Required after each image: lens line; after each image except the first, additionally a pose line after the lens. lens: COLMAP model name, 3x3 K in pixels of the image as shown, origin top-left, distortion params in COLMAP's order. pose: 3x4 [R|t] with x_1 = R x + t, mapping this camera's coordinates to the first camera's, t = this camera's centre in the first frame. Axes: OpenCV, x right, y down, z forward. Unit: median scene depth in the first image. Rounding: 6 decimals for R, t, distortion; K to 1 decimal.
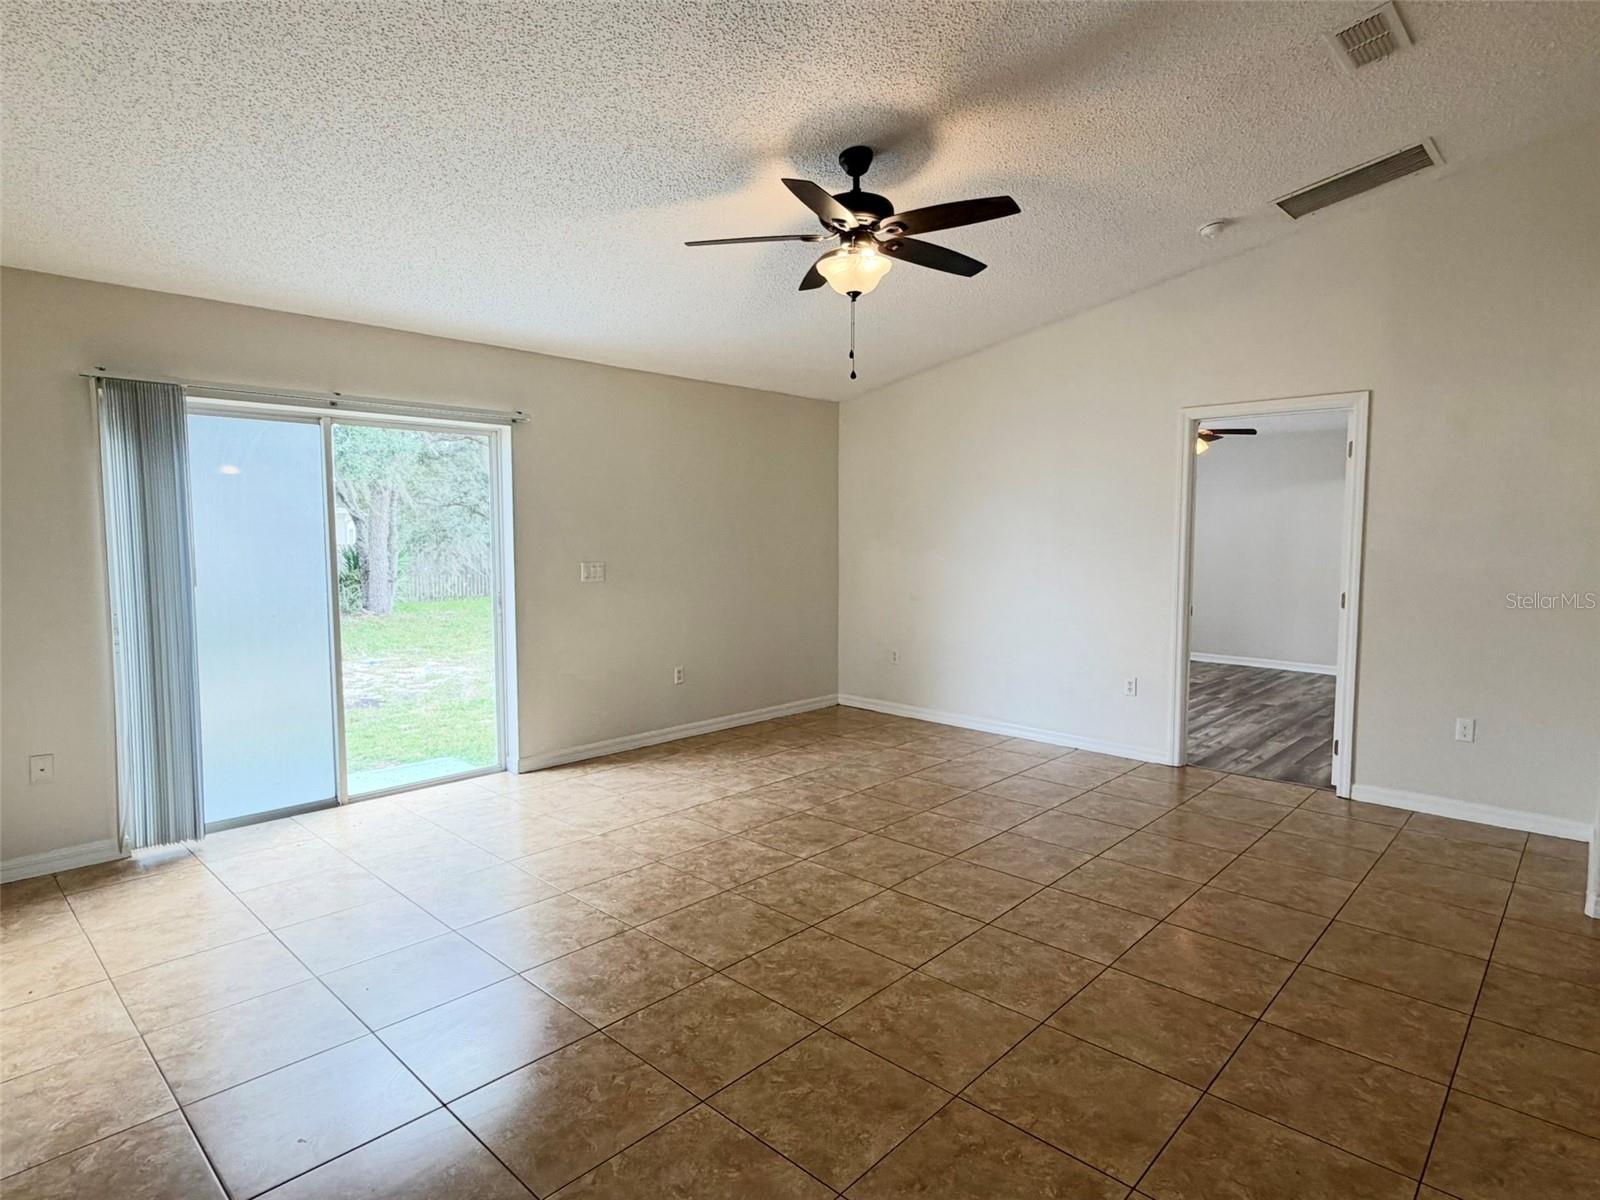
lens RADIAL K [[877.7, 0, 799.6], [0, 877.7, 603.1], [0, 0, 1]] dist [0.002994, -0.000853]
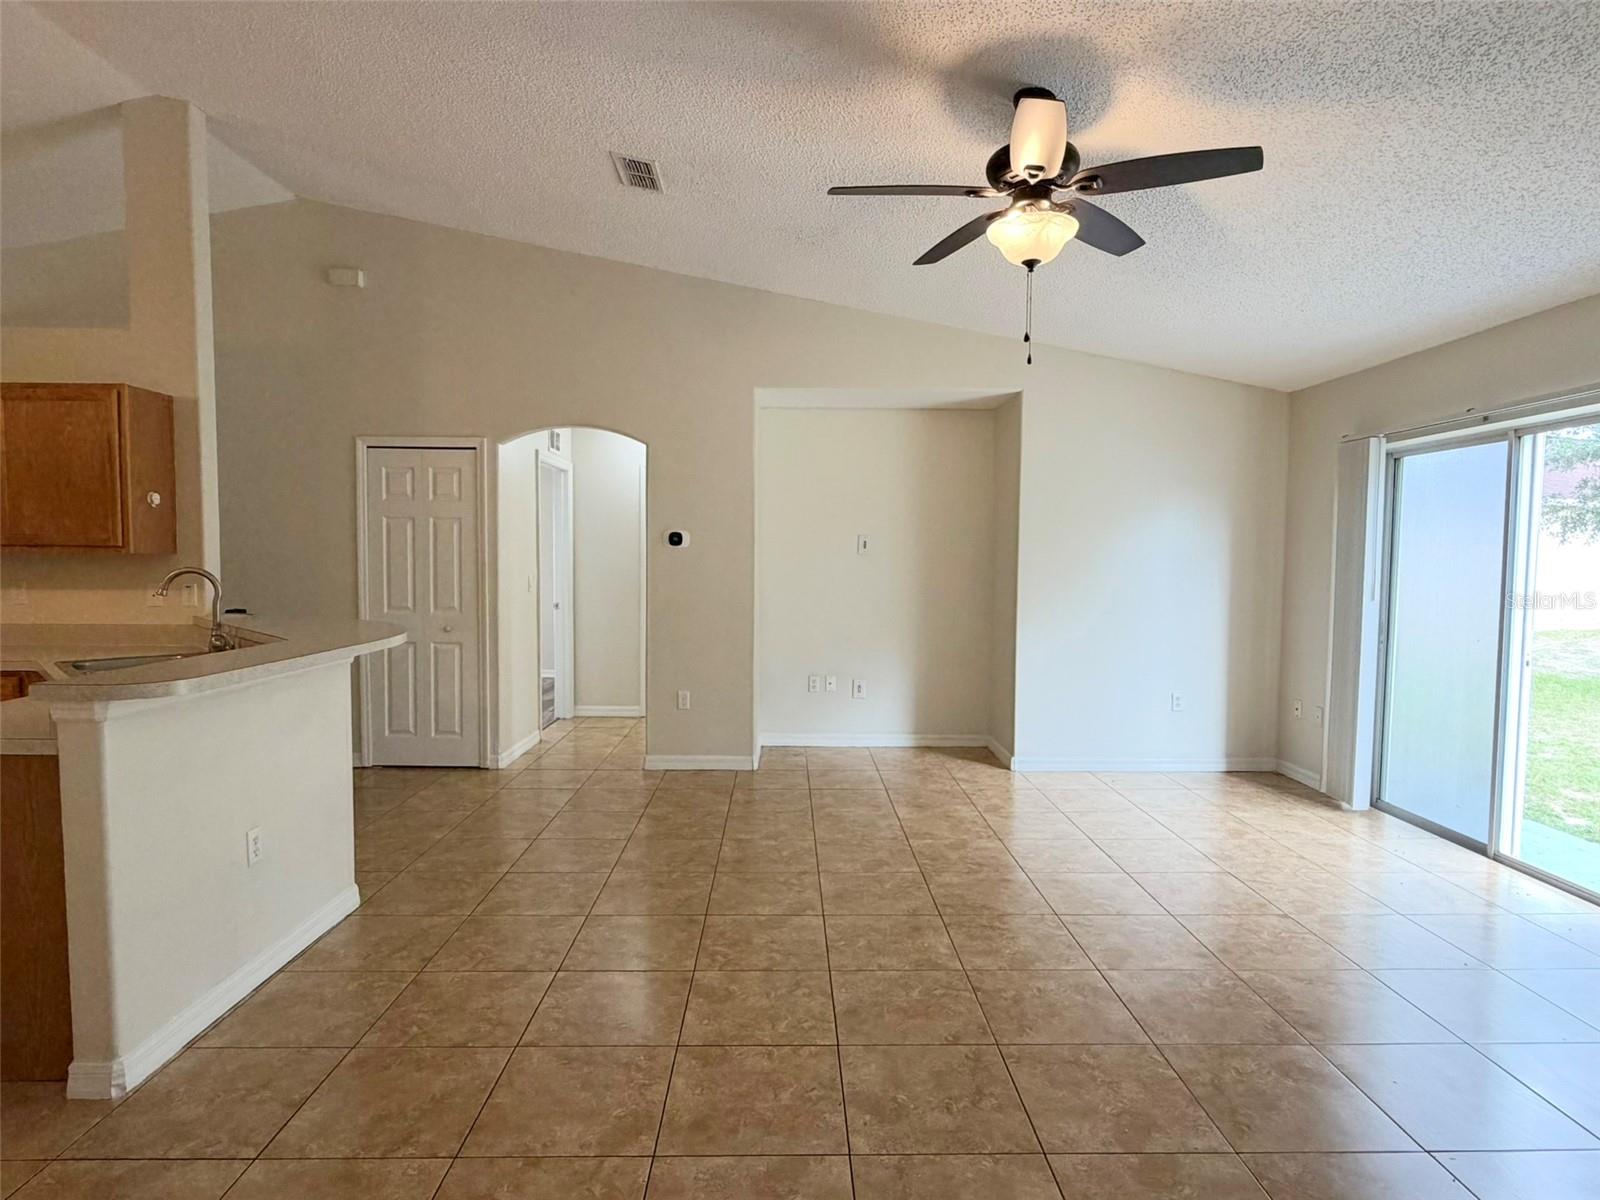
lens RADIAL K [[877.7, 0, 800.9], [0, 877.7, 597.5], [0, 0, 1]] dist [0.002994, -0.000853]
pose [[-0.717723, 0.026382, -0.695829, 0.706594], [-0.067429, 0.991953, 0.107160, -0.097666], [0.693057, 0.123830, -0.710168, 1.290980]]
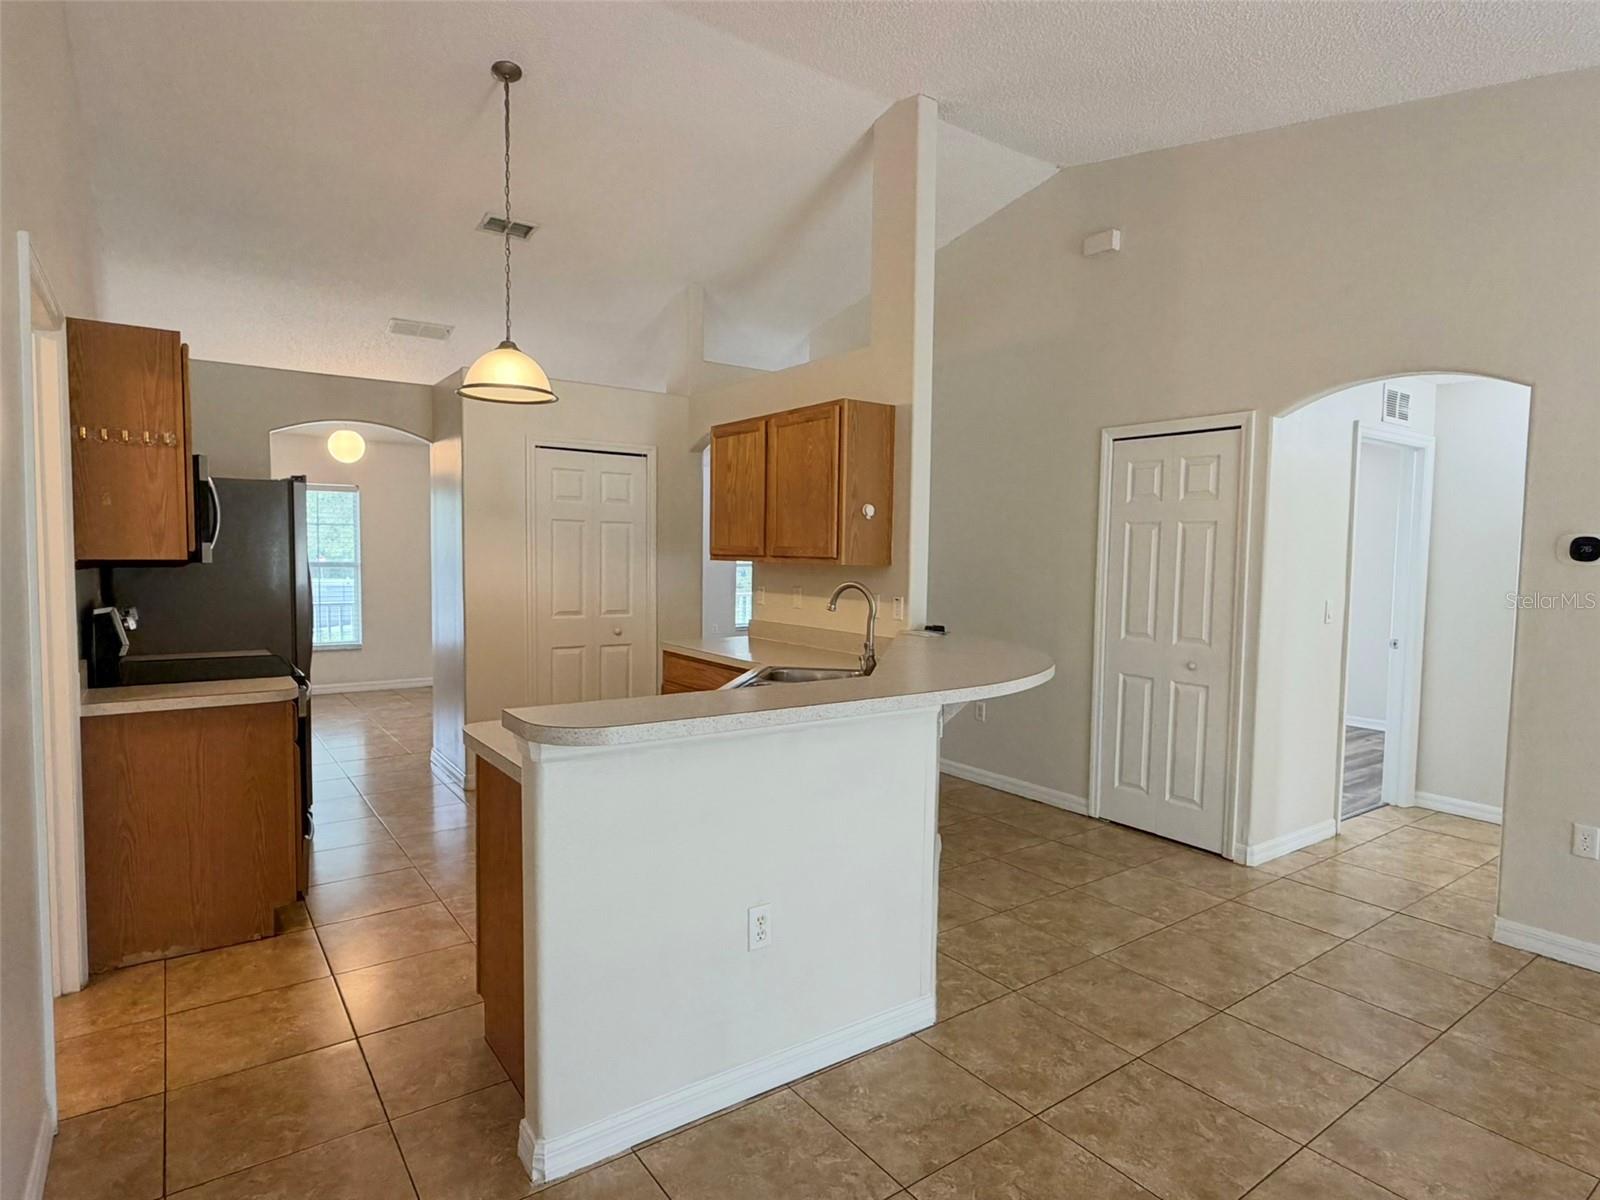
lens RADIAL K [[877.7, 0, 798.4], [0, 877.7, 597.5], [0, 0, 1]] dist [0.002994, -0.000853]
pose [[-0.981038, -0.027490, 0.191855, 0.415838], [-0.000941, 0.990553, 0.137124, -0.091064], [-0.193812, 0.134343, -0.971797, 1.051182]]
